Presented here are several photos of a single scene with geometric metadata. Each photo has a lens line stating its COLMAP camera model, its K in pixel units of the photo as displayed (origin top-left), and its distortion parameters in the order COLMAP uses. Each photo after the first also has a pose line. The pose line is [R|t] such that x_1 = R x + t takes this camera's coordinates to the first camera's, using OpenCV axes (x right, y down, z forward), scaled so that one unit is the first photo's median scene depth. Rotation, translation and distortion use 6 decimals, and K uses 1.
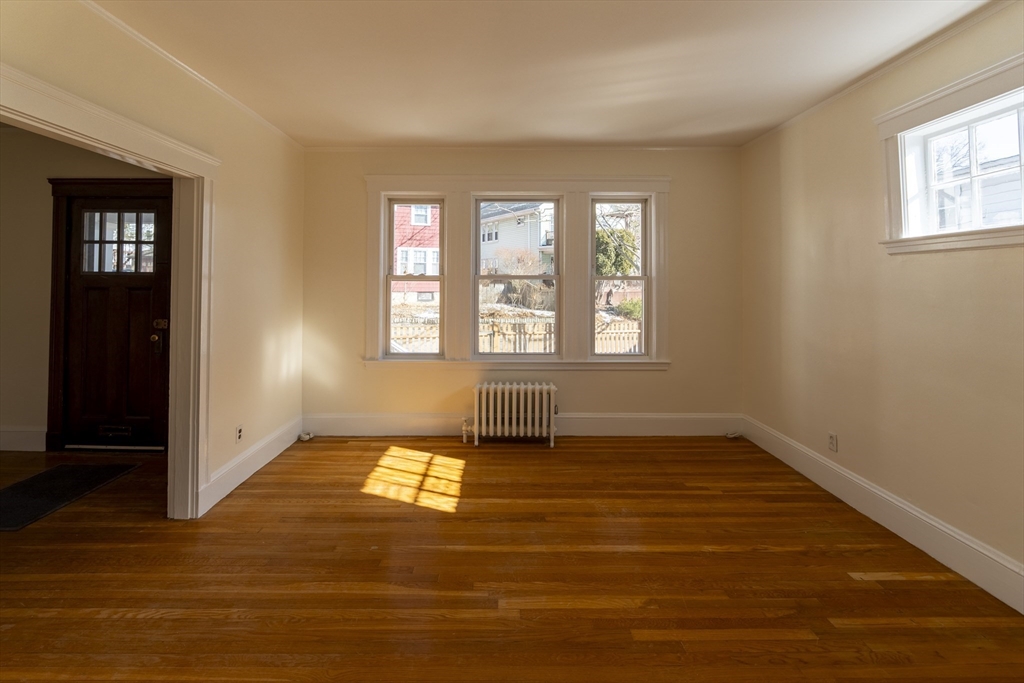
lens RADIAL K [[448.7, 0, 511.1], [0, 448.7, 275.2], [0, 0, 1]] dist [-0.009276, 0.000023]
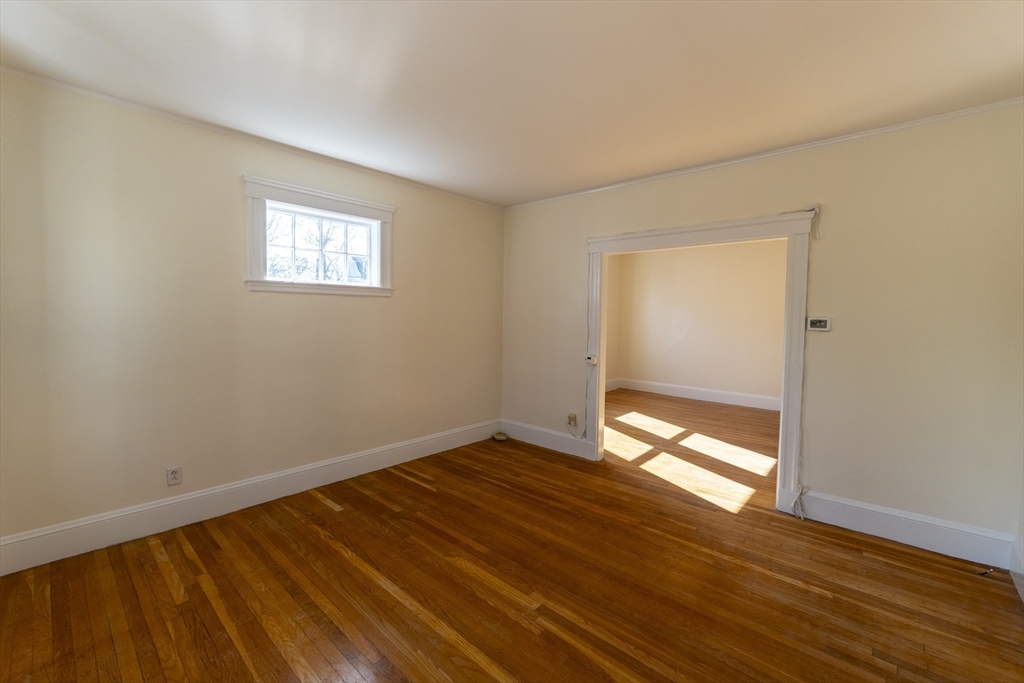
lens RADIAL K [[434.2, 0, 514.2], [0, 434.2, 337.3], [0, 0, 1]] dist [-0.009776, -0.000130]
pose [[-0.737015, -0.044936, 0.674381, -0.434421], [-0.026847, 0.998946, 0.037222, 0.016381], [-0.675343, 0.009329, -0.737445, 1.164988]]
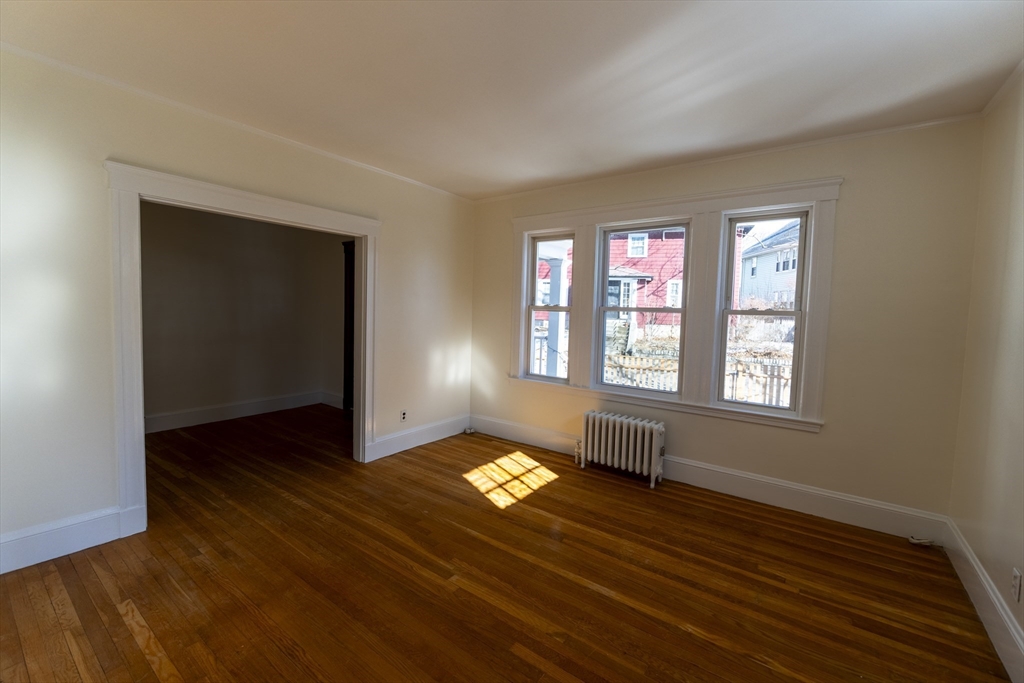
lens RADIAL K [[434.2, 0, 514.2], [0, 434.2, 337.3], [0, 0, 1]] dist [-0.009776, -0.000130]
pose [[0.799262, 0.057098, -0.598264, 0.490726], [-0.016450, 0.997182, 0.073194, 0.000673], [0.600757, -0.048660, 0.797949, 0.127193]]
